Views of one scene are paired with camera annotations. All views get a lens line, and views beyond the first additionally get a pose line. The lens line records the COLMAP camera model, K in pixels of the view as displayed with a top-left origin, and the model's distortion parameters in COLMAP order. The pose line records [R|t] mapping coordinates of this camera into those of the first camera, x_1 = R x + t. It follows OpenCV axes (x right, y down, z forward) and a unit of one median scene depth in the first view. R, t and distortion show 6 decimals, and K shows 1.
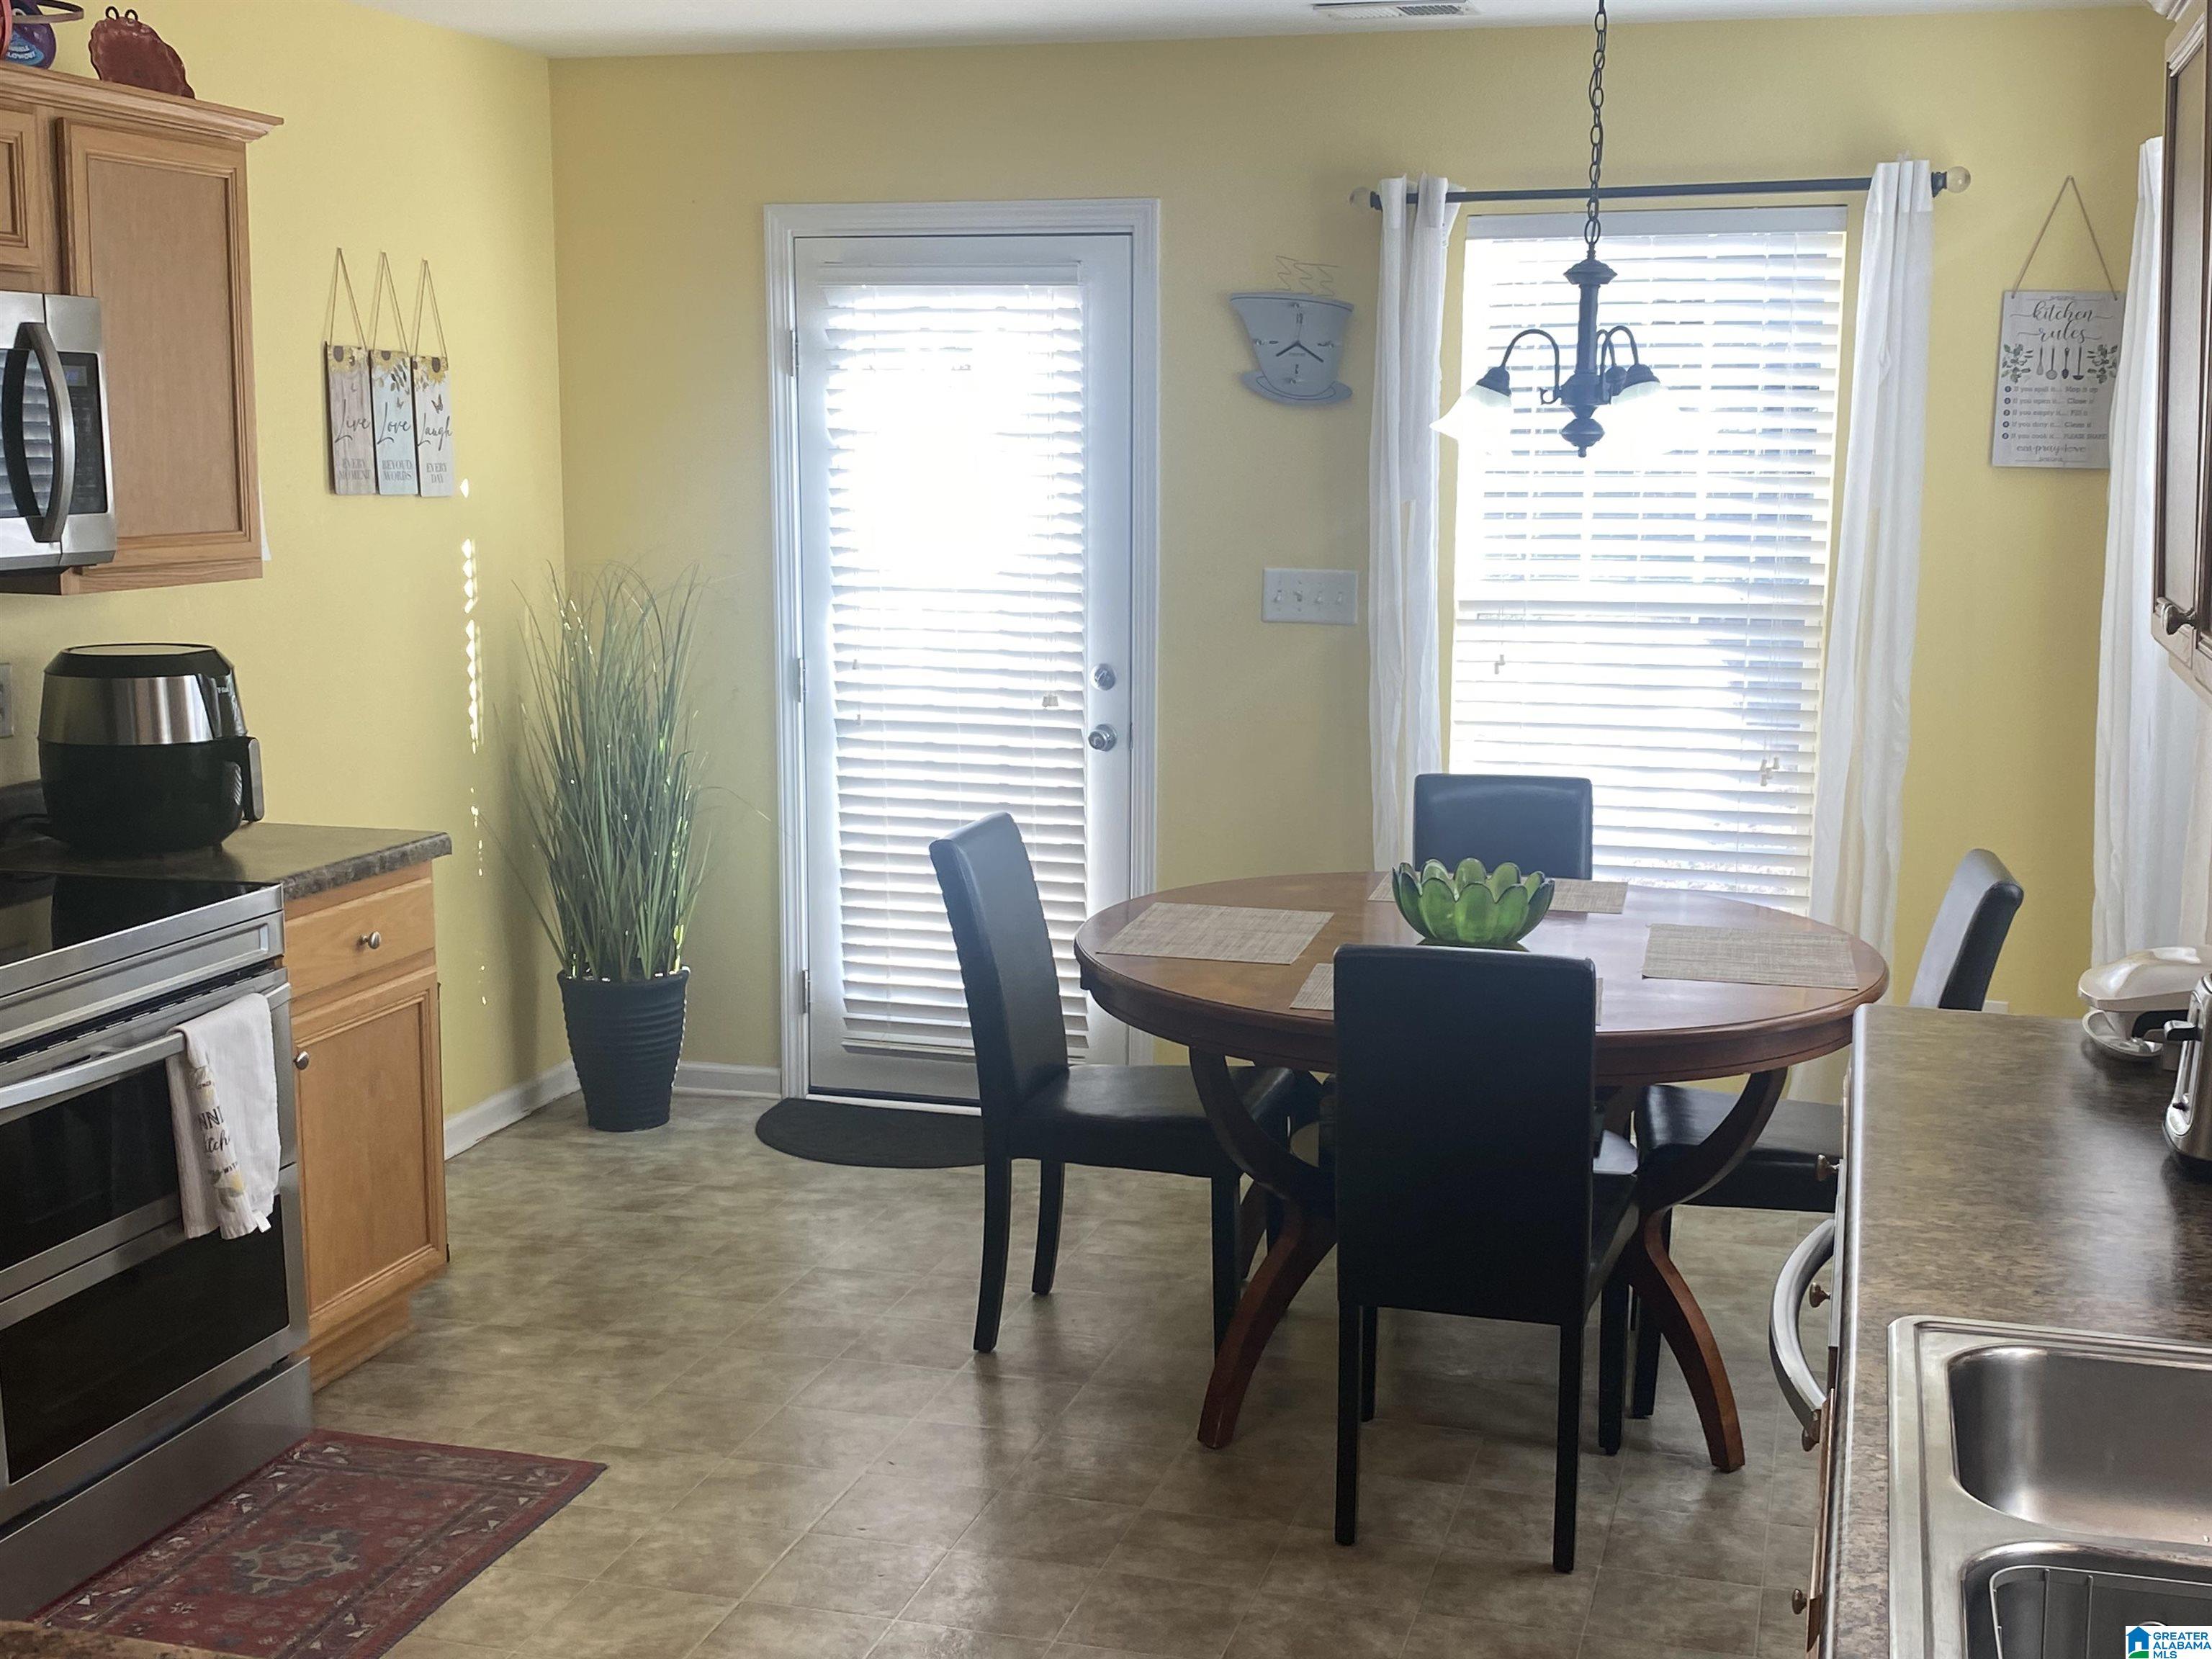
lens RADIAL K [[2599.1, 0, 1165.0], [0, 2599.1, 837.7], [0, 0, 1]] dist [0.061657, 0.000000]
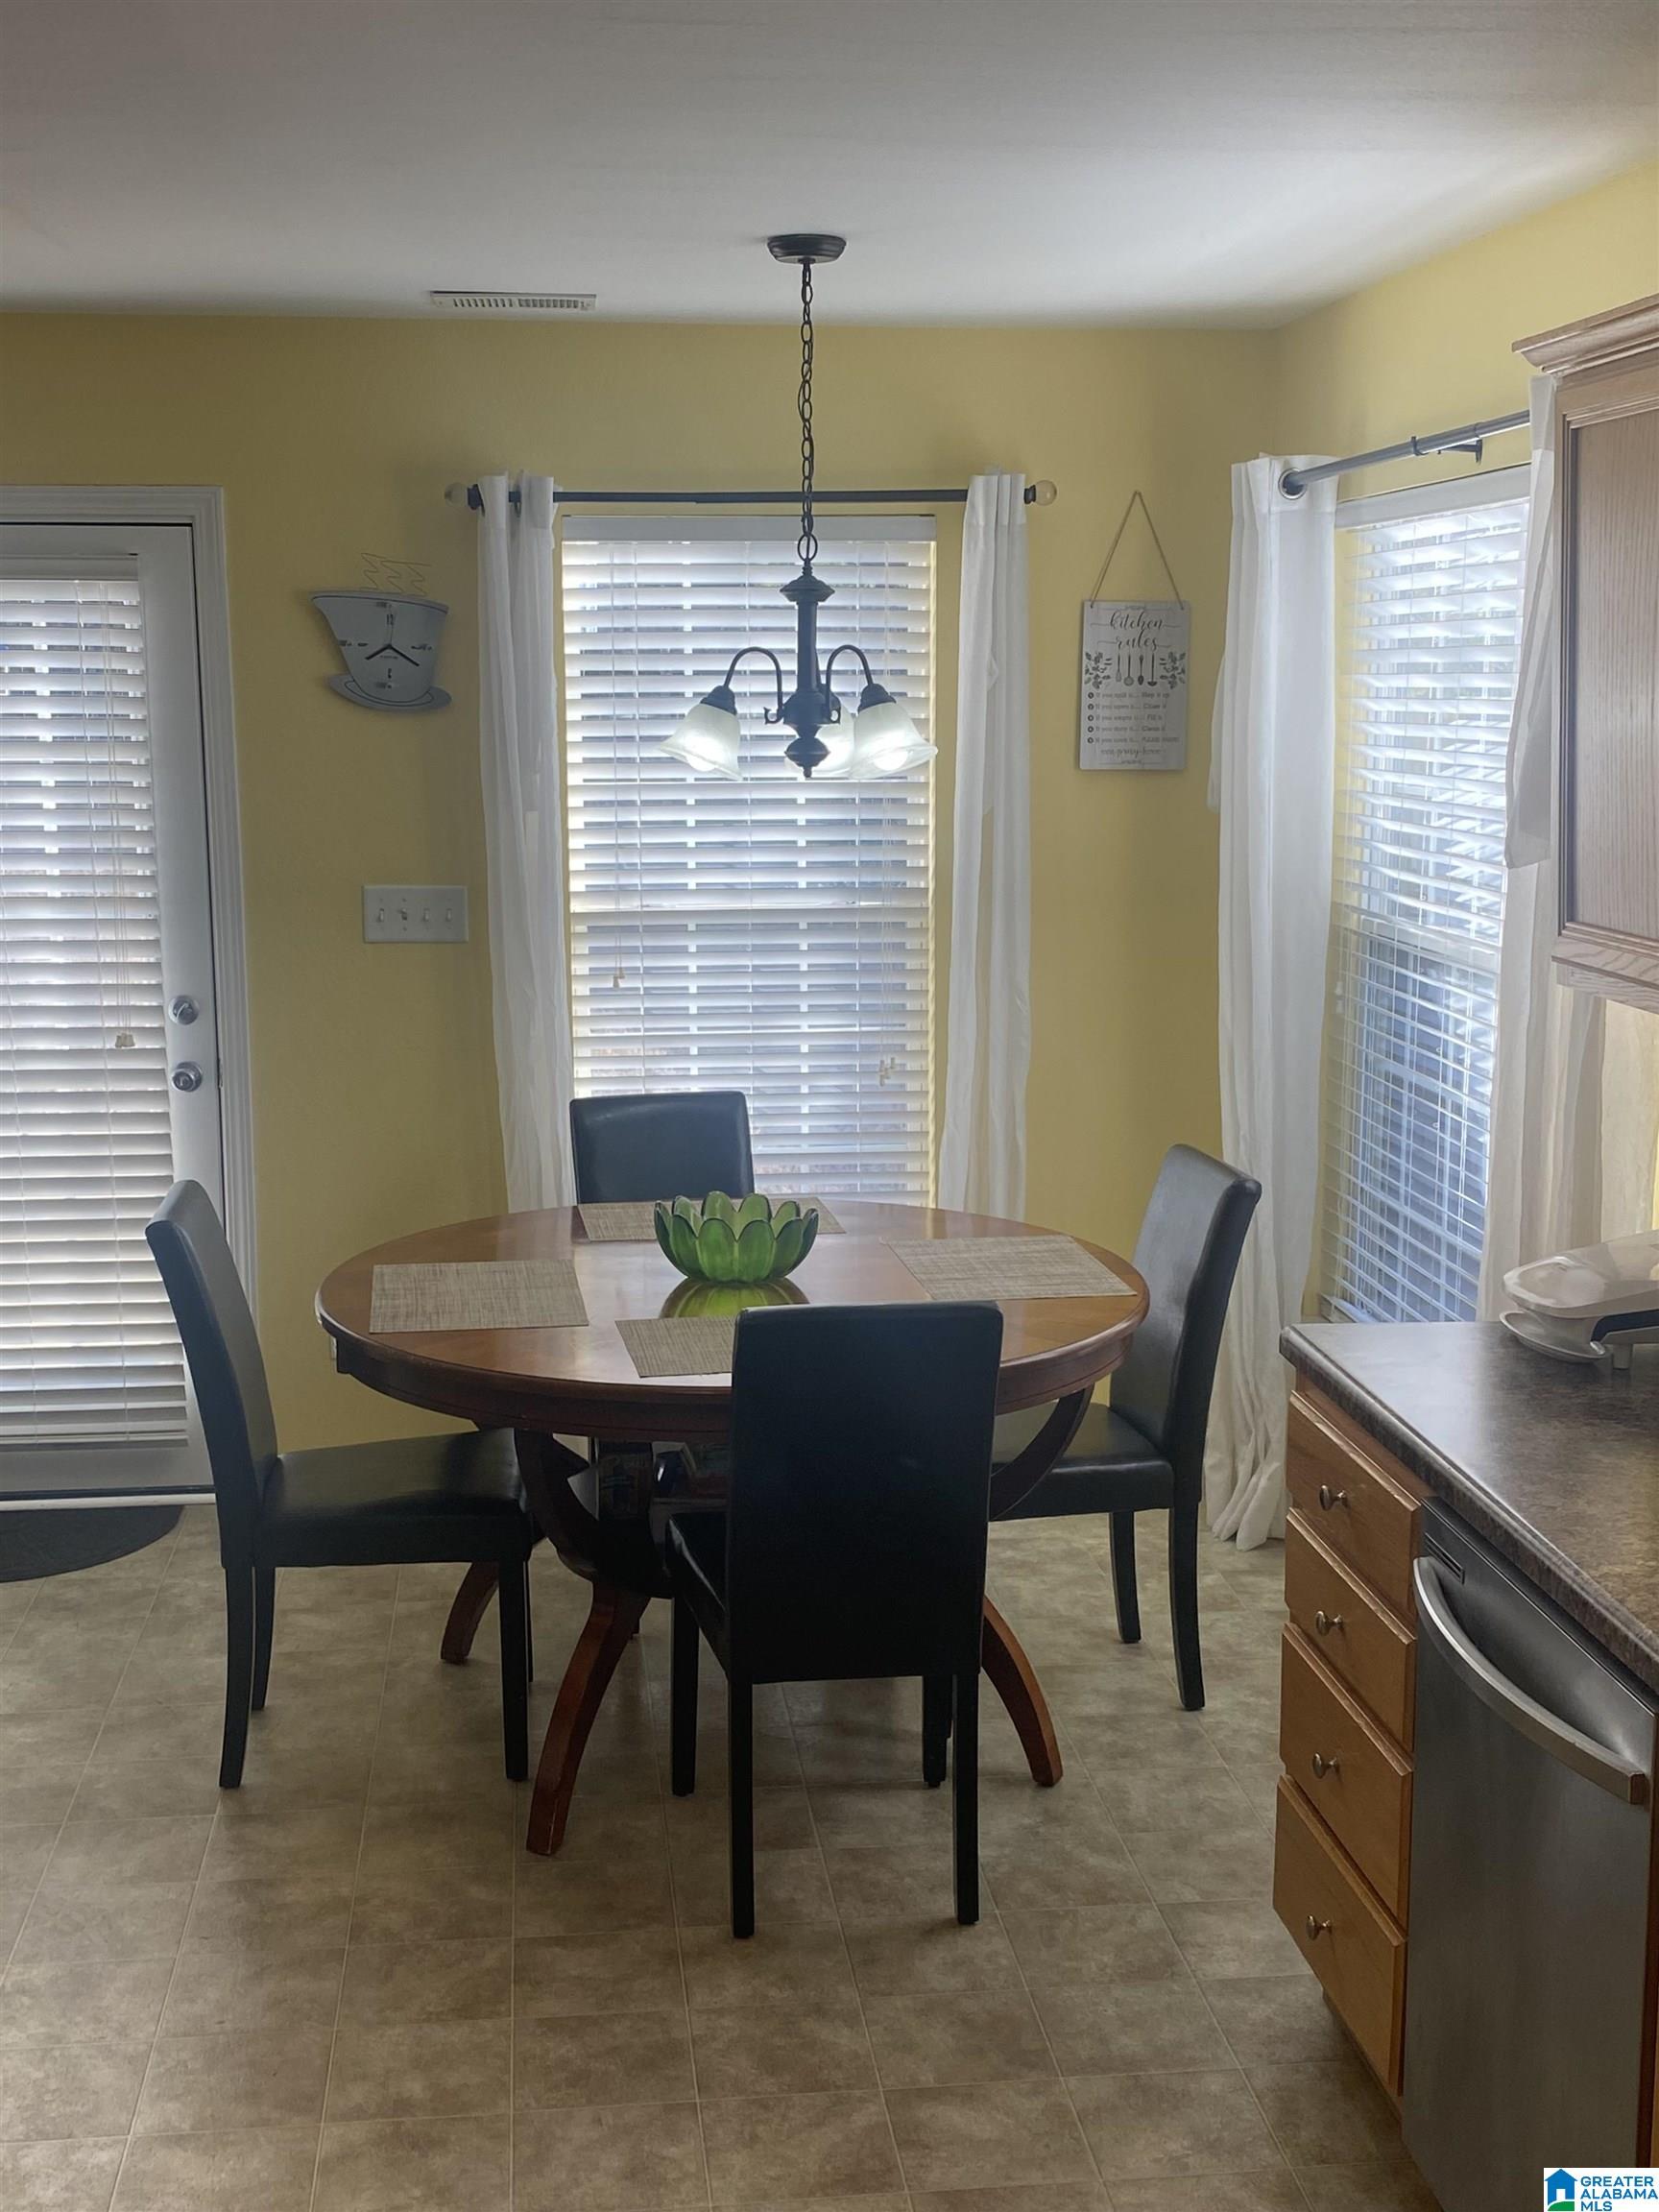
lens RADIAL K [[2599.1, 0, 838.6], [0, 2599.1, 1104.5], [0, 0, 1]] dist [0.061657, 0.000000]
pose [[0.925605, -0.067474, 0.372429, -0.184605], [0.065674, 0.997687, 0.017533, -0.036106], [-0.372750, 0.008230, 0.927895, 0.082011]]
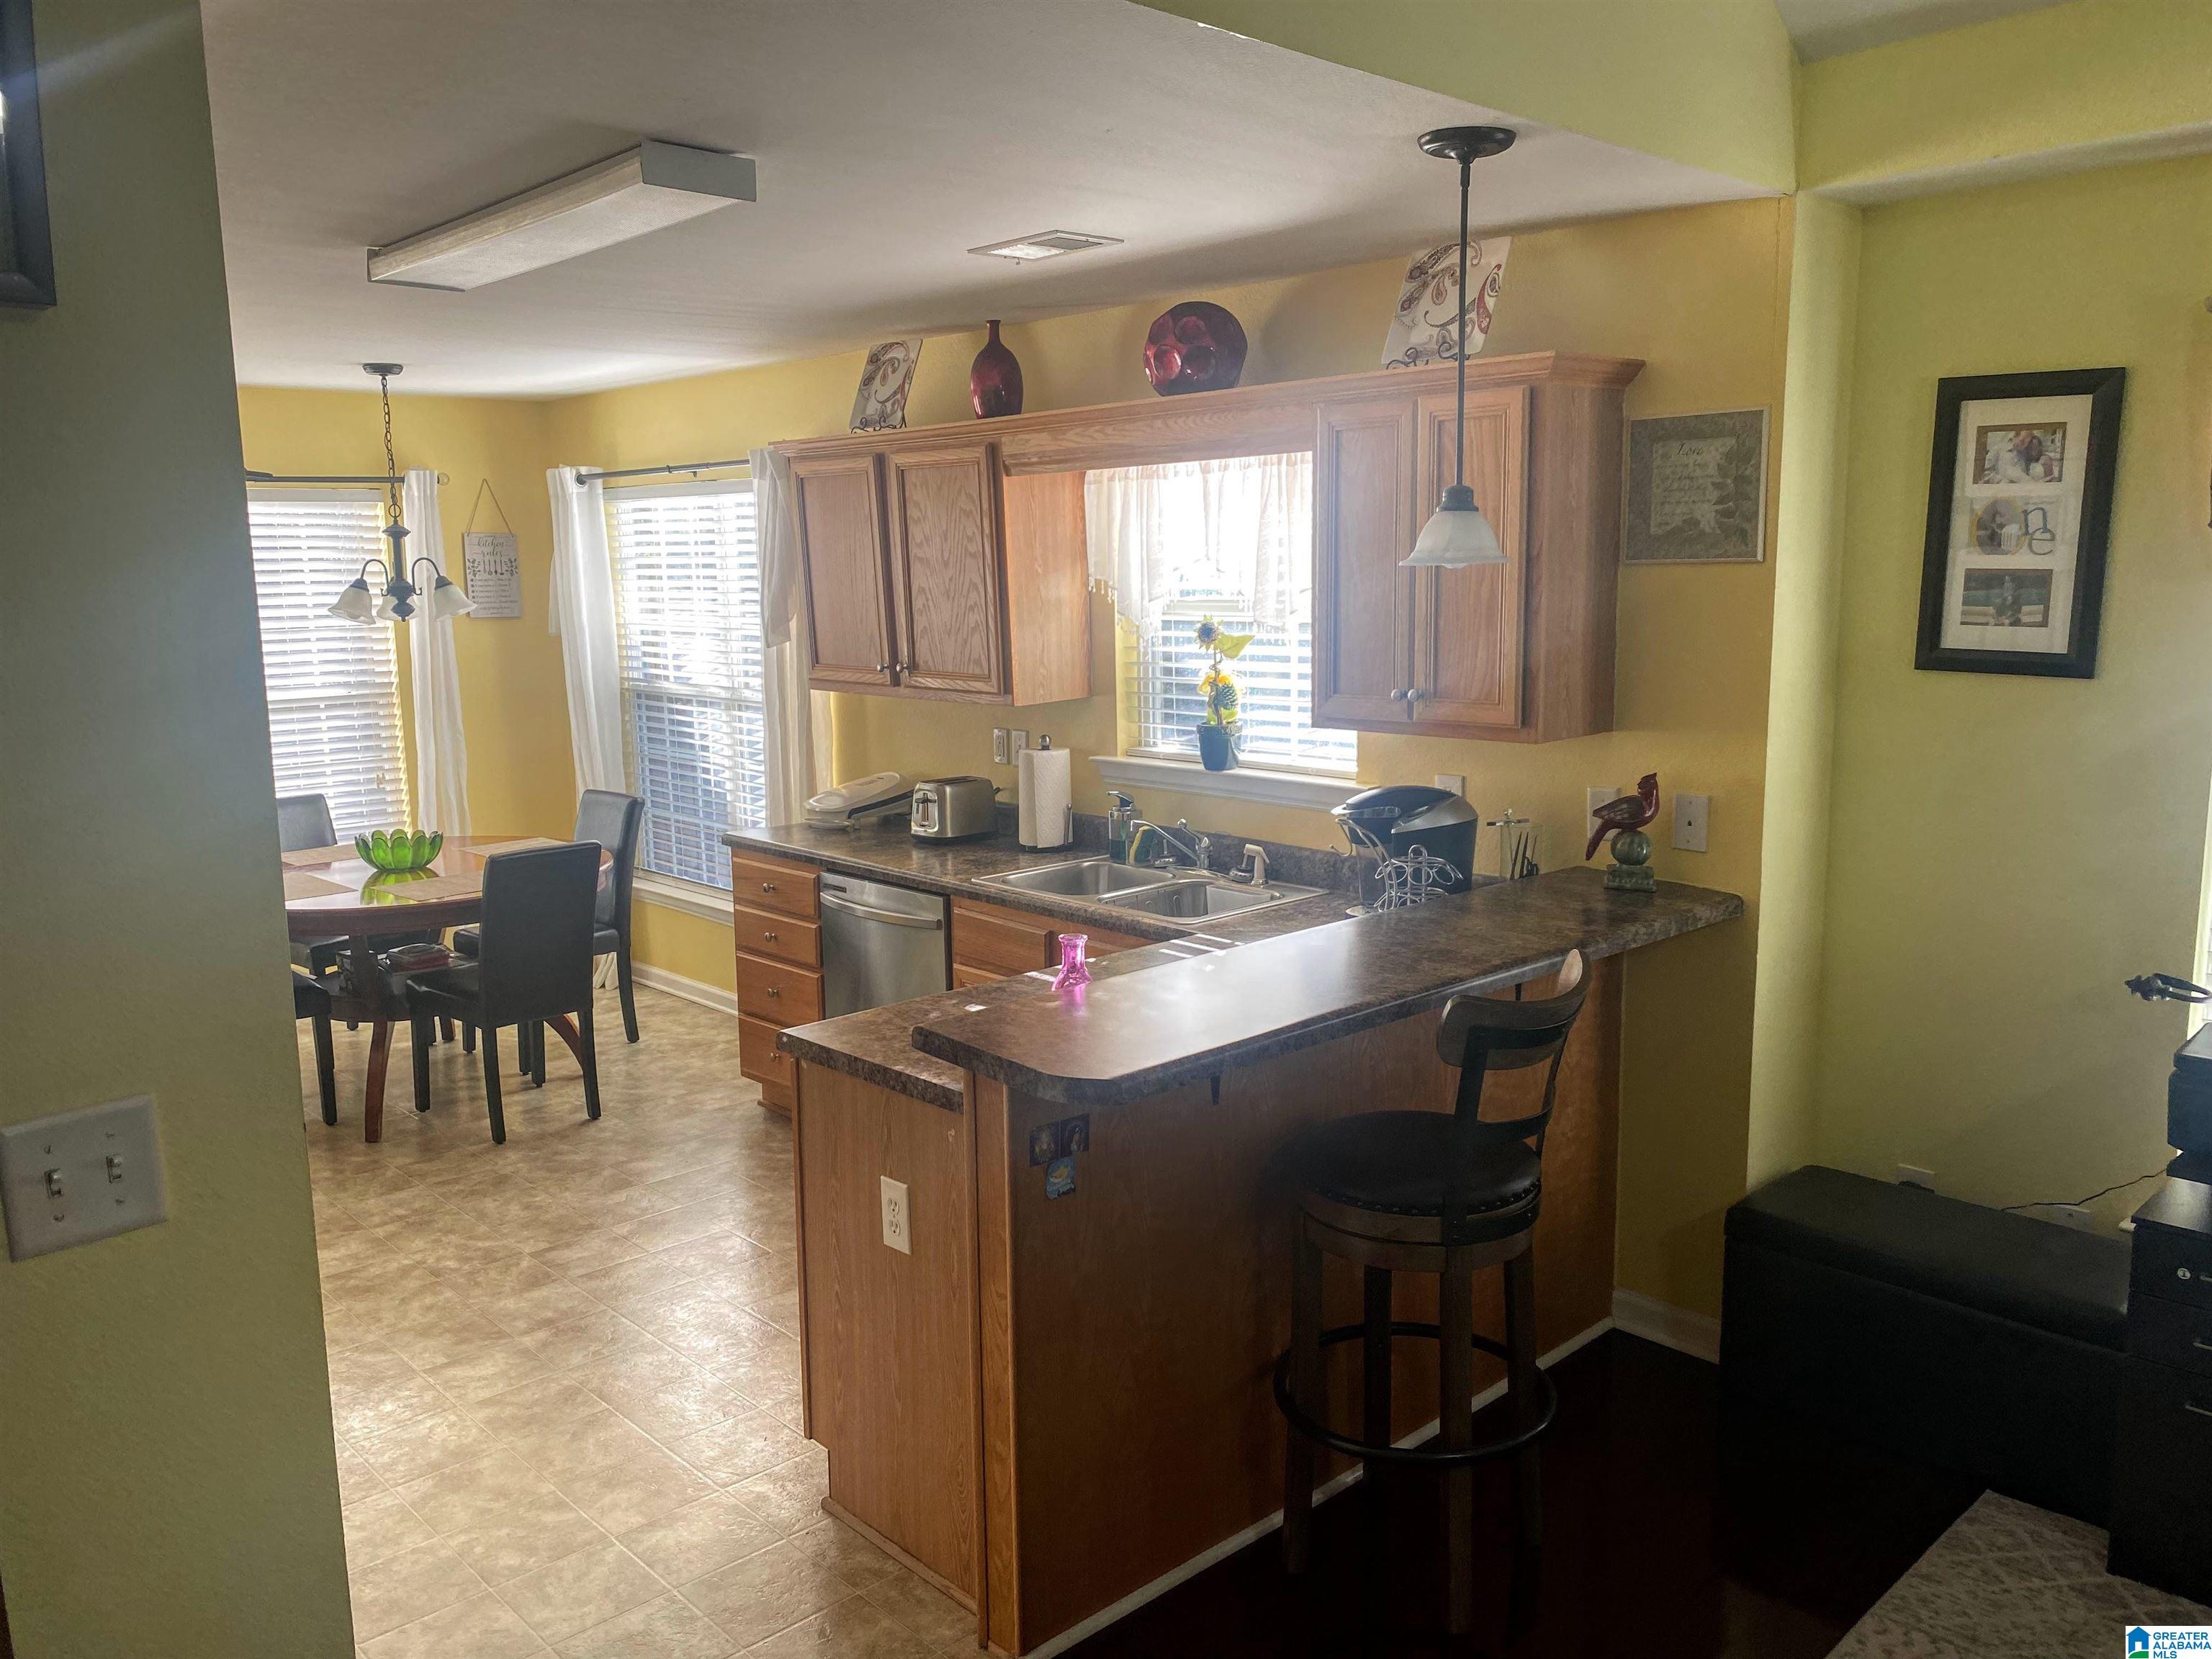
lens RADIAL K [[1679.6, 0, 1113.4], [0, 1679.6, 823.8], [0, 0, 1]] dist [0.009362, -0.001995]
pose [[0.508002, -0.147089, 0.848704, -0.627374], [0.151974, 0.985160, 0.079772, -0.012088], [-0.847843, 0.088457, 0.522817, -0.115578]]
